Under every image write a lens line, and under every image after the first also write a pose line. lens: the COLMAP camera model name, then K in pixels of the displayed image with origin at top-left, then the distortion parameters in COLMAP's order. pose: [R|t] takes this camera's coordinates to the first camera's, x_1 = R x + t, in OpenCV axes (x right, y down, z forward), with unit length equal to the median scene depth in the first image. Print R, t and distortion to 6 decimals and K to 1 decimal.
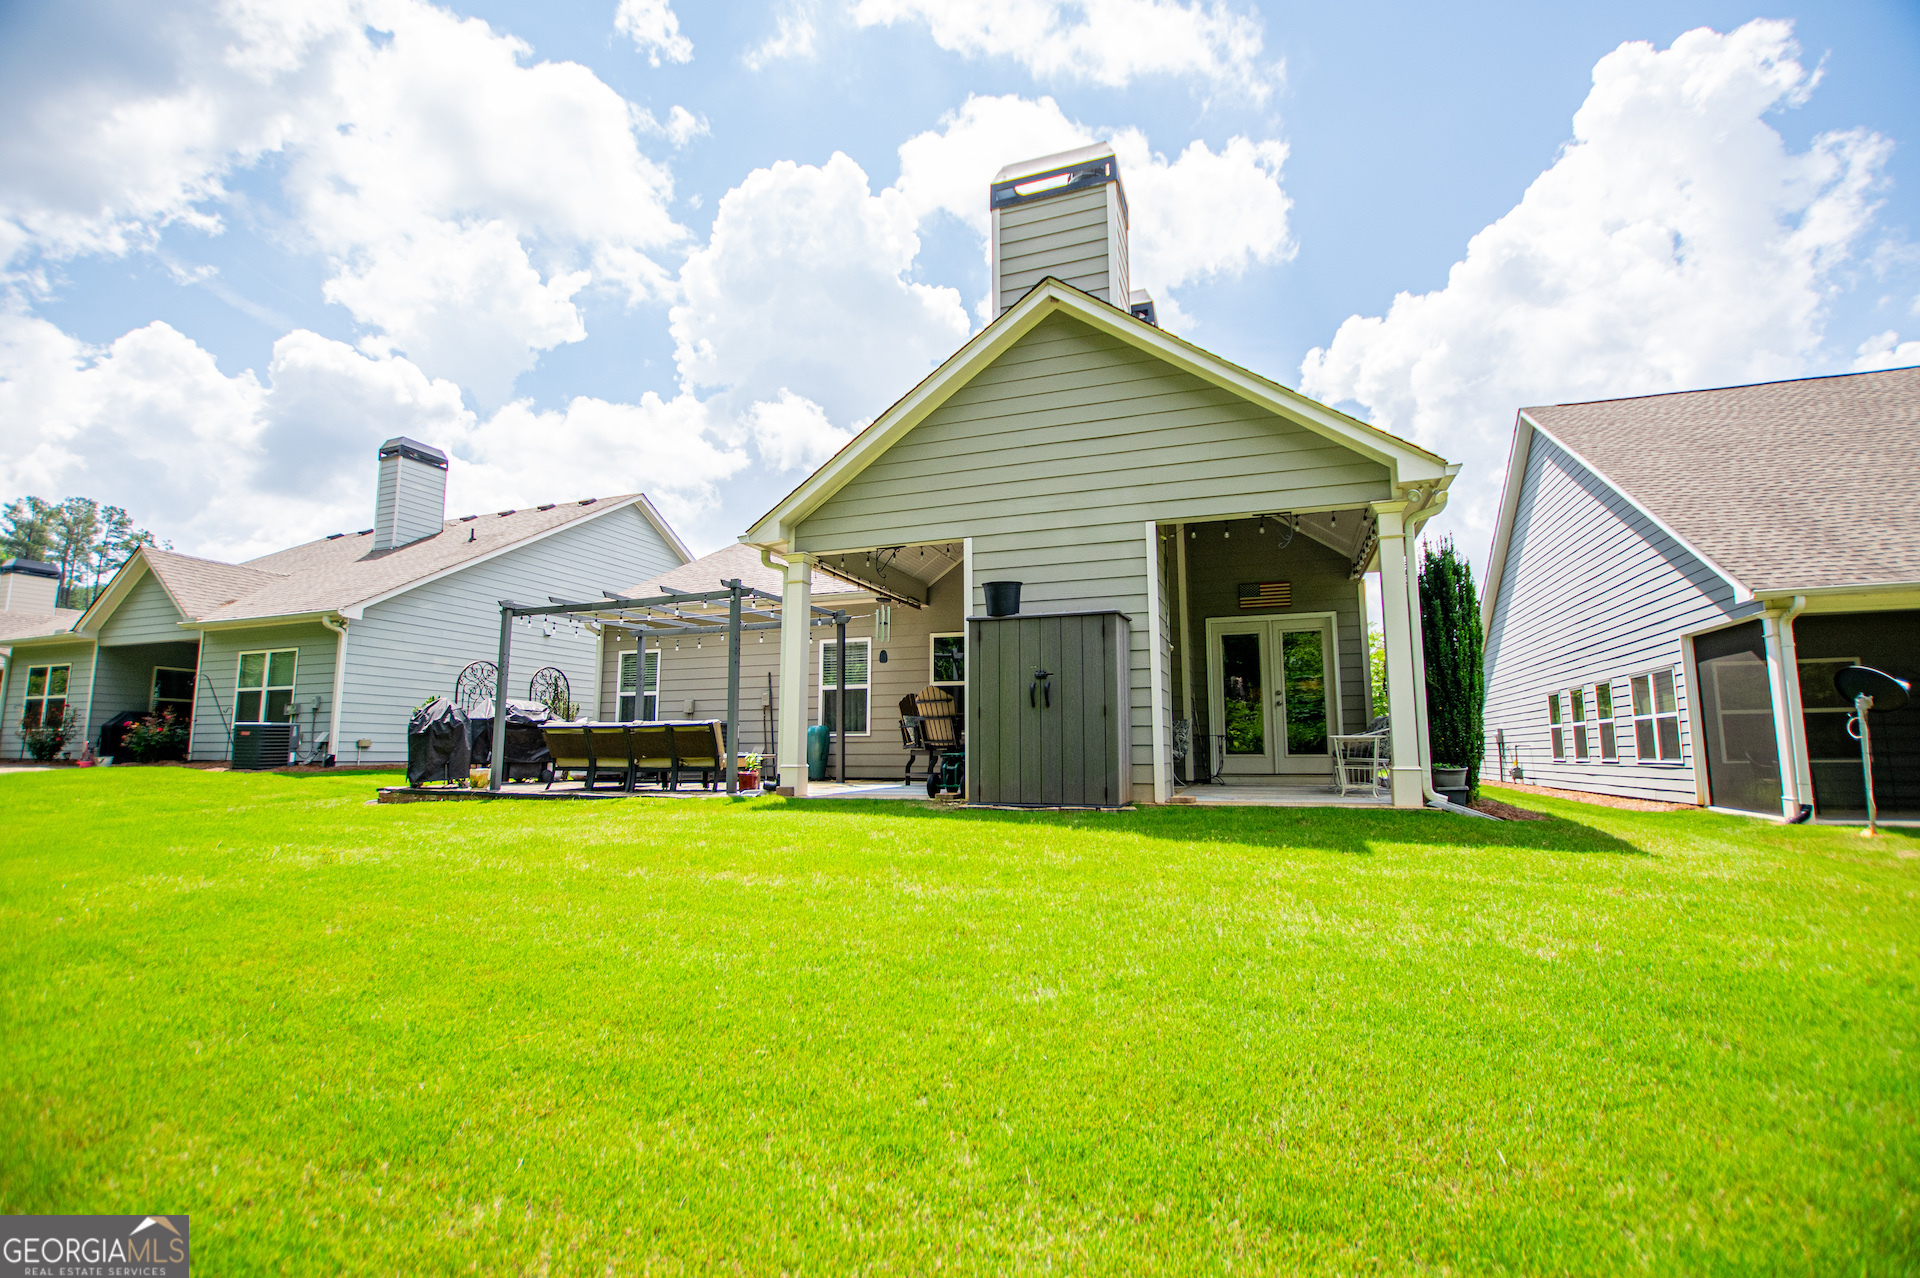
lens RADIAL K [[860.3, 0, 963.9], [0, 860.3, 636.9], [0, 0, 1]] dist [-0.031935, 0.000197]
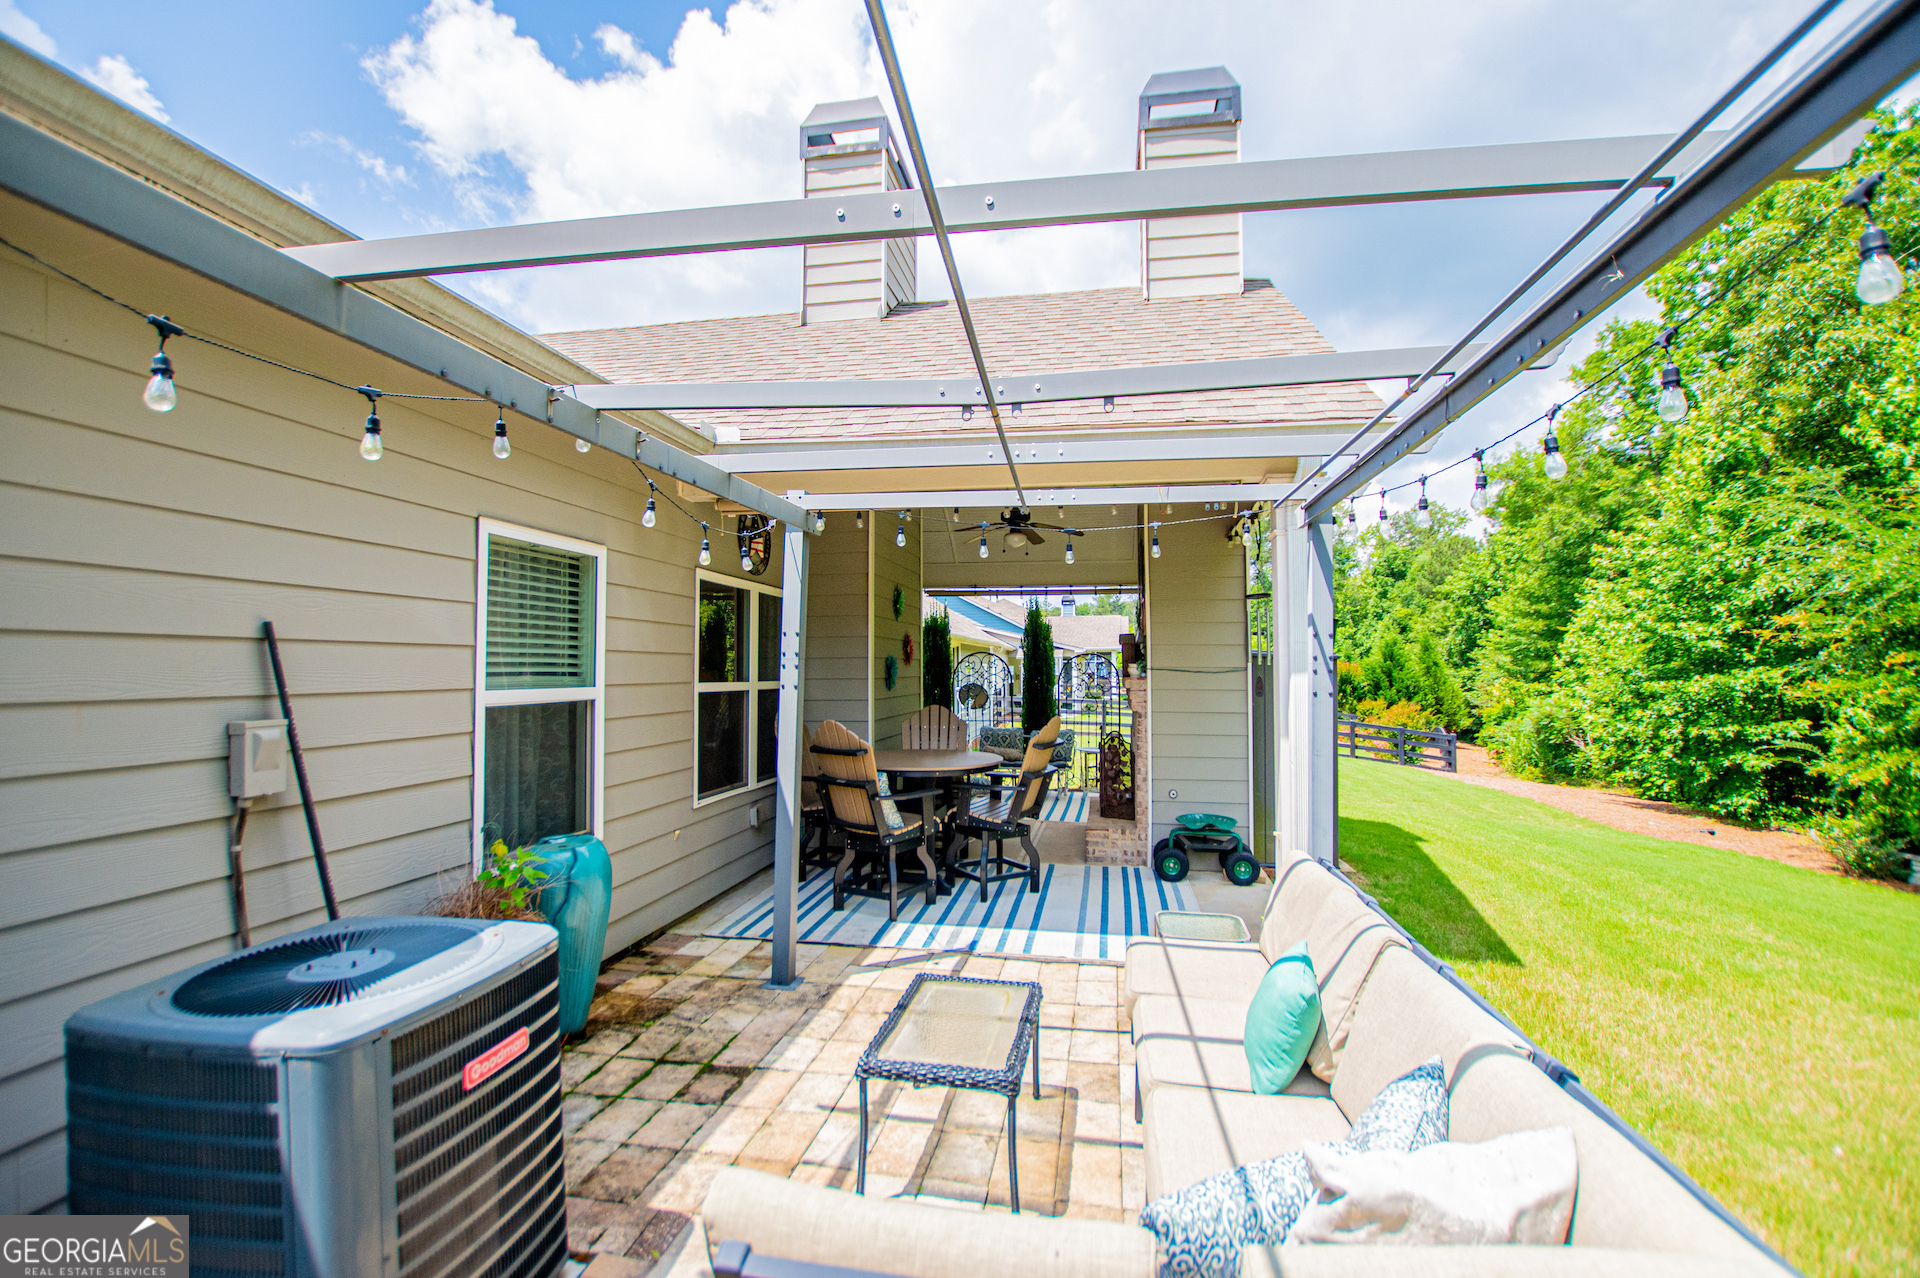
lens RADIAL K [[849.4, 0, 965.1], [0, 849.4, 638.8], [0, 0, 1]] dist [-0.027849, 0.000539]
pose [[-0.178463, 0.036512, 0.983269, -0.566267], [-0.131128, 0.989515, -0.060544, 0.045992], [-0.975170, -0.139739, -0.171804, 1.126987]]
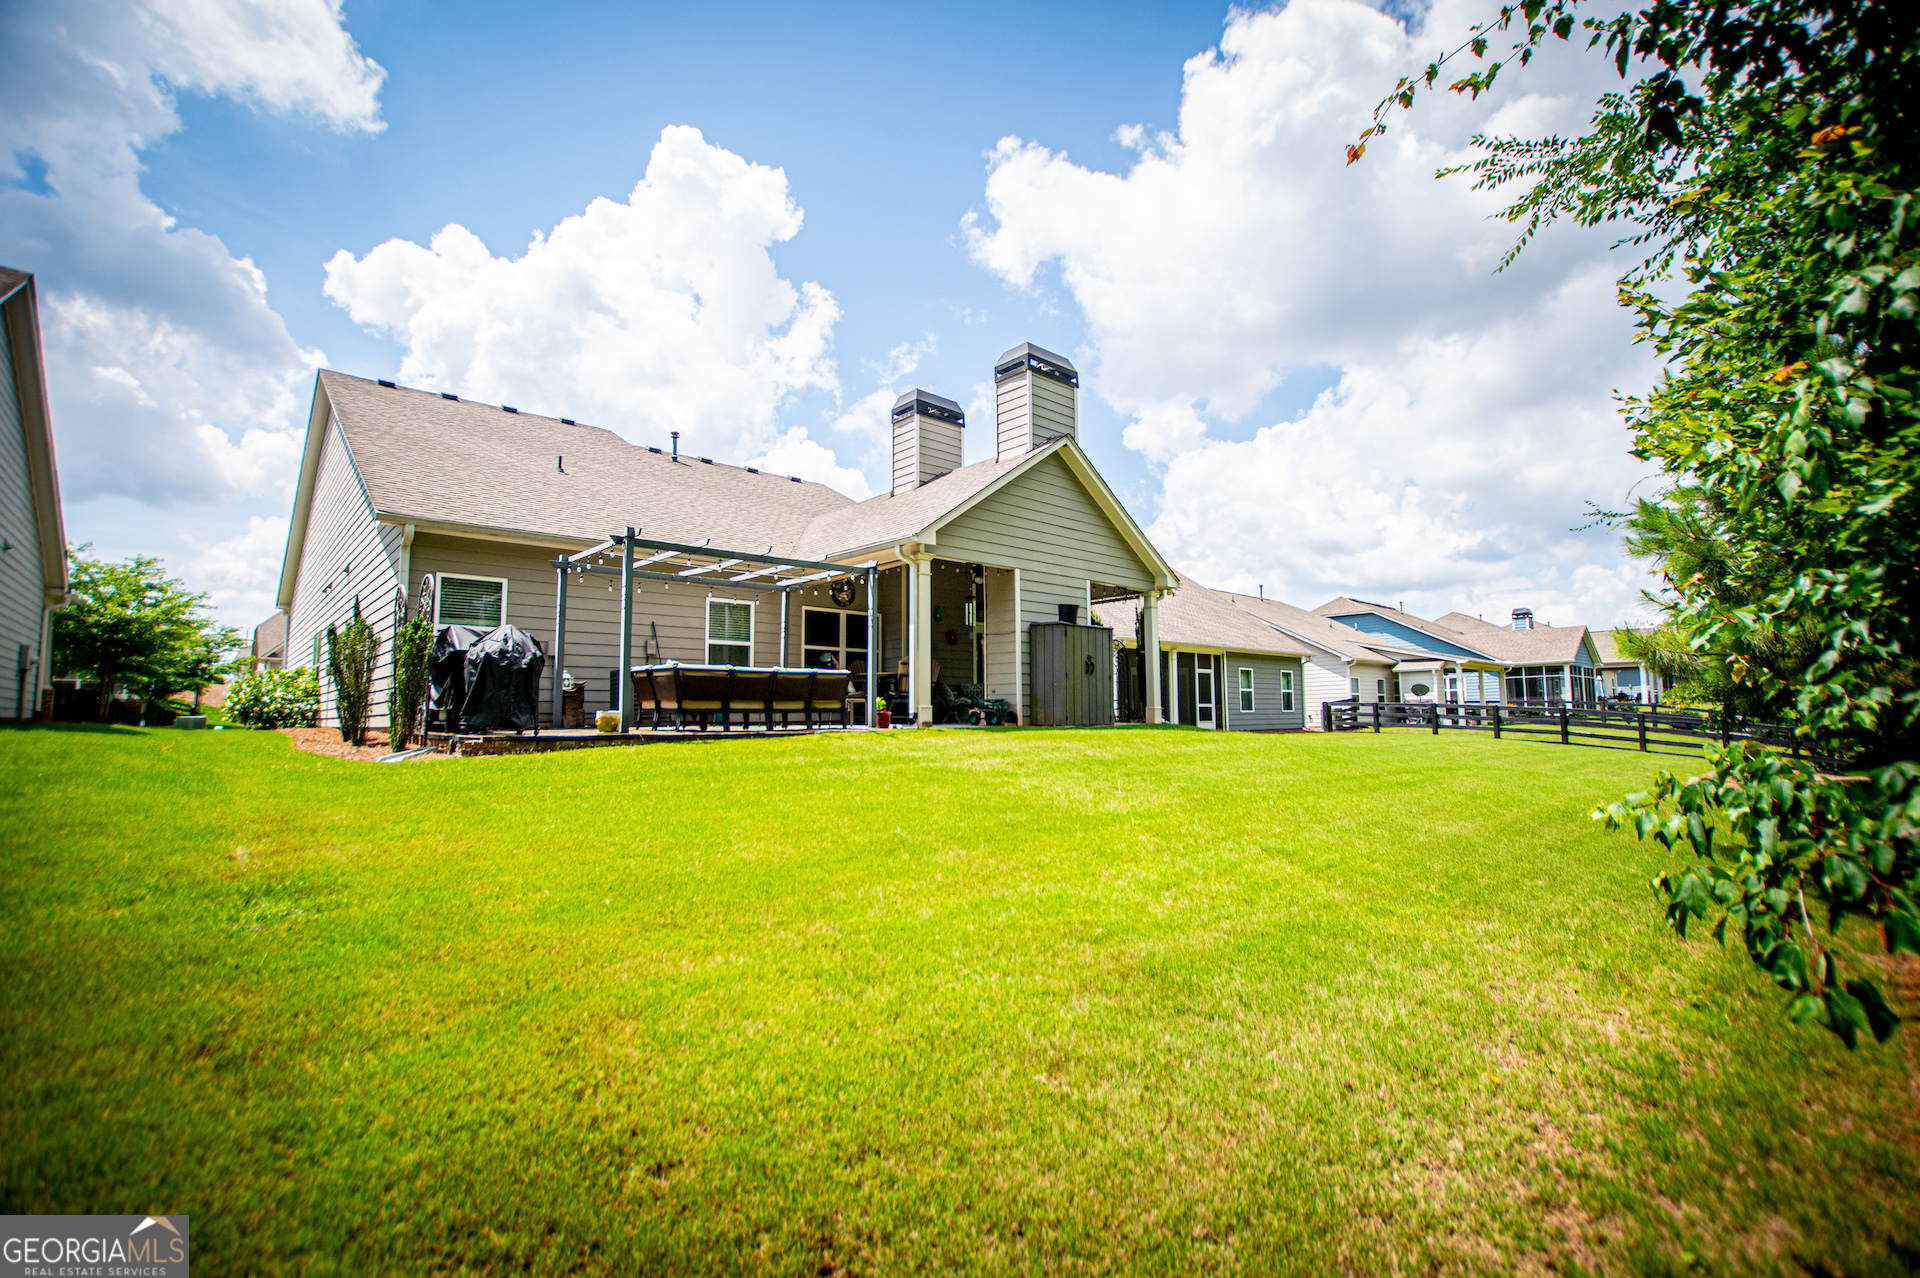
lens RADIAL K [[865.0, 0, 960.6], [0, 865.0, 656.5], [0, 0, 1]] dist [-0.009651, -0.015678]
pose [[0.474657, 0.061844, 0.877995, -1.221533], [-0.112754, 0.993582, -0.009029, 0.064644], [-0.872919, -0.094711, 0.478584, 0.240810]]
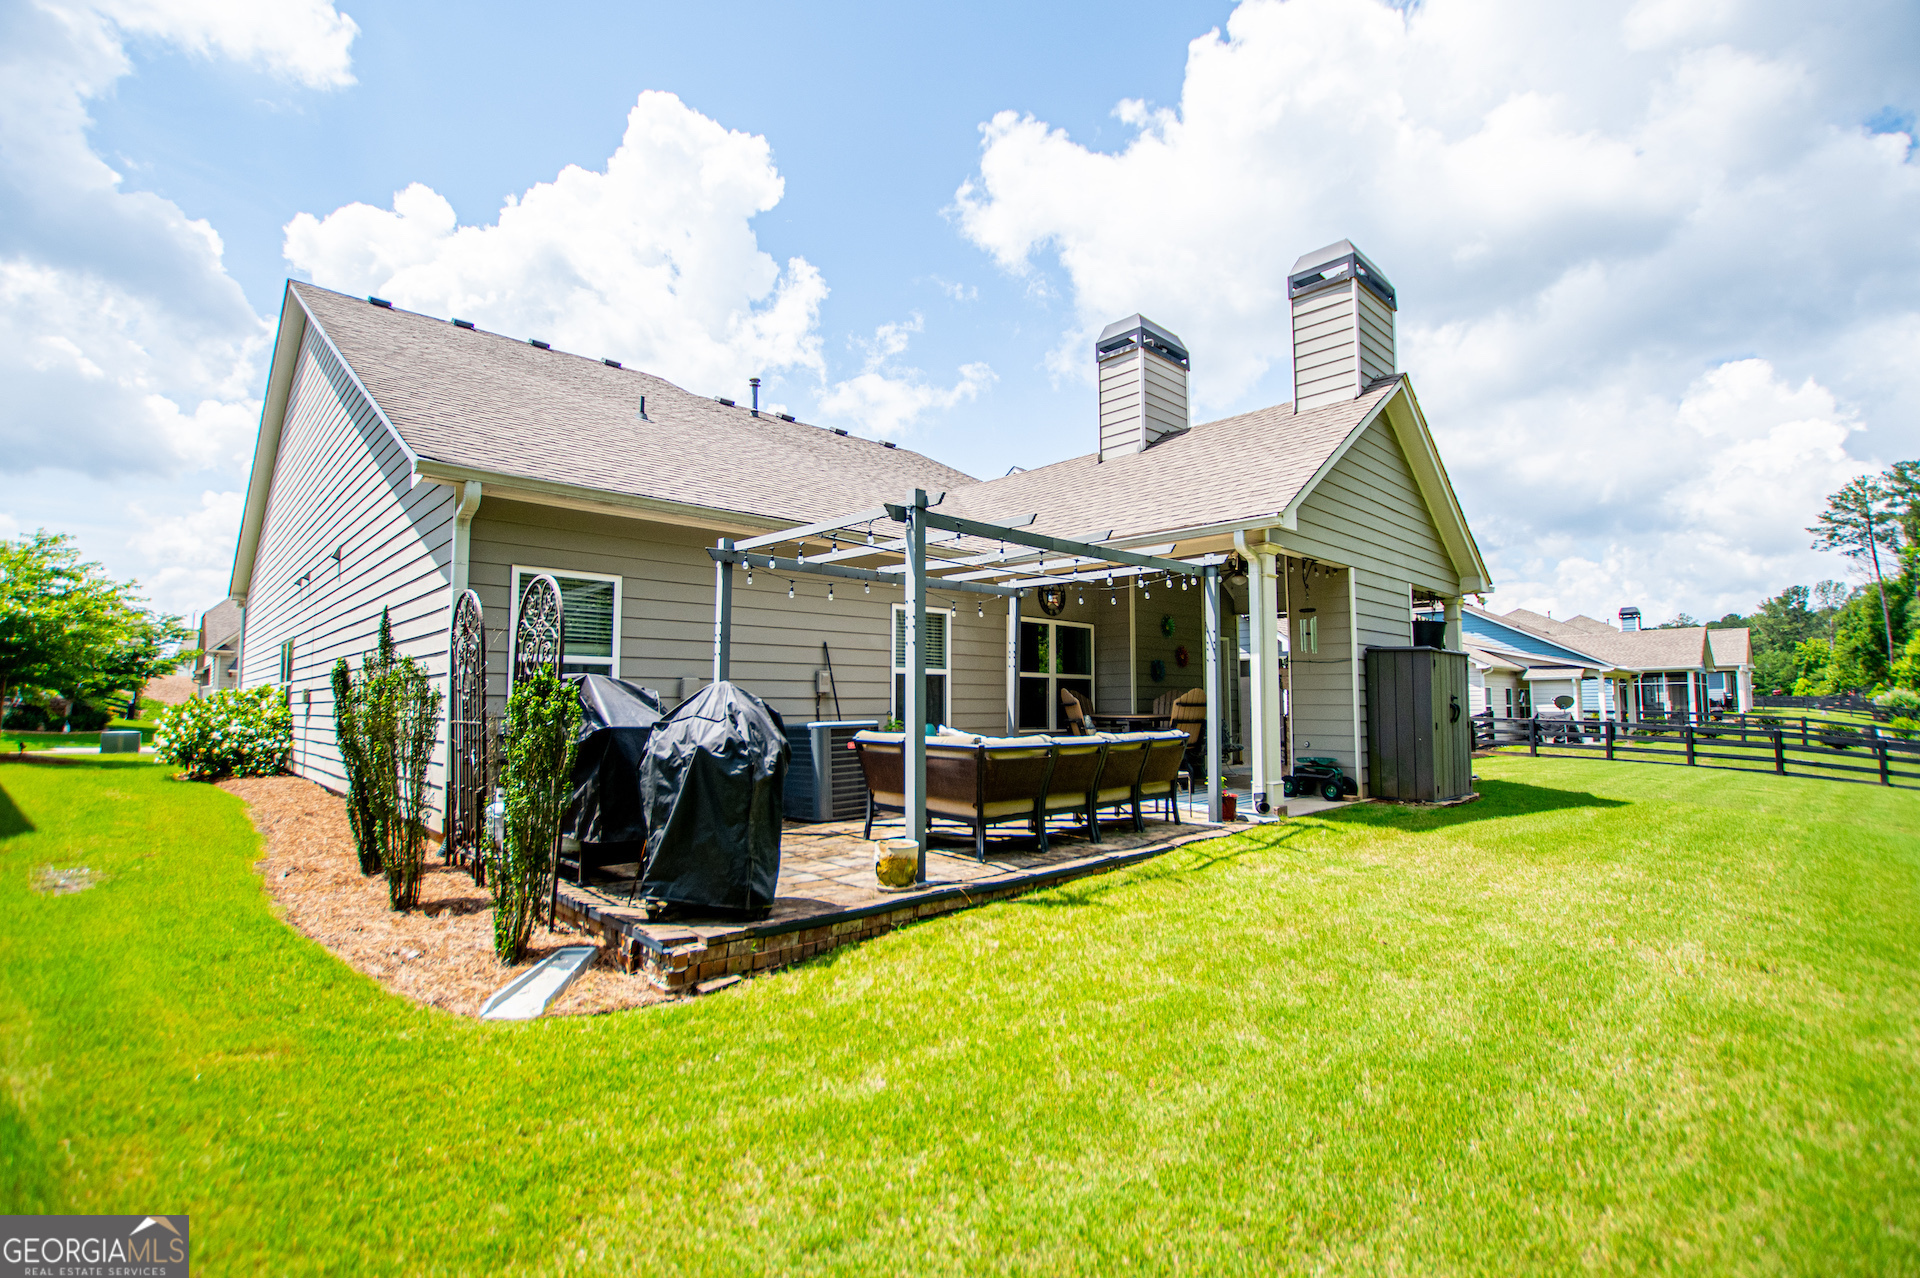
lens RADIAL K [[879.5, 0, 960.0], [0, 879.5, 639.0], [0, 0, 1]] dist [-0.035327, 0.000192]
pose [[0.444670, 0.069133, 0.893023, -1.008603], [-0.121686, 0.992436, -0.016238, 0.047930], [-0.887390, -0.101448, 0.449719, 0.775246]]
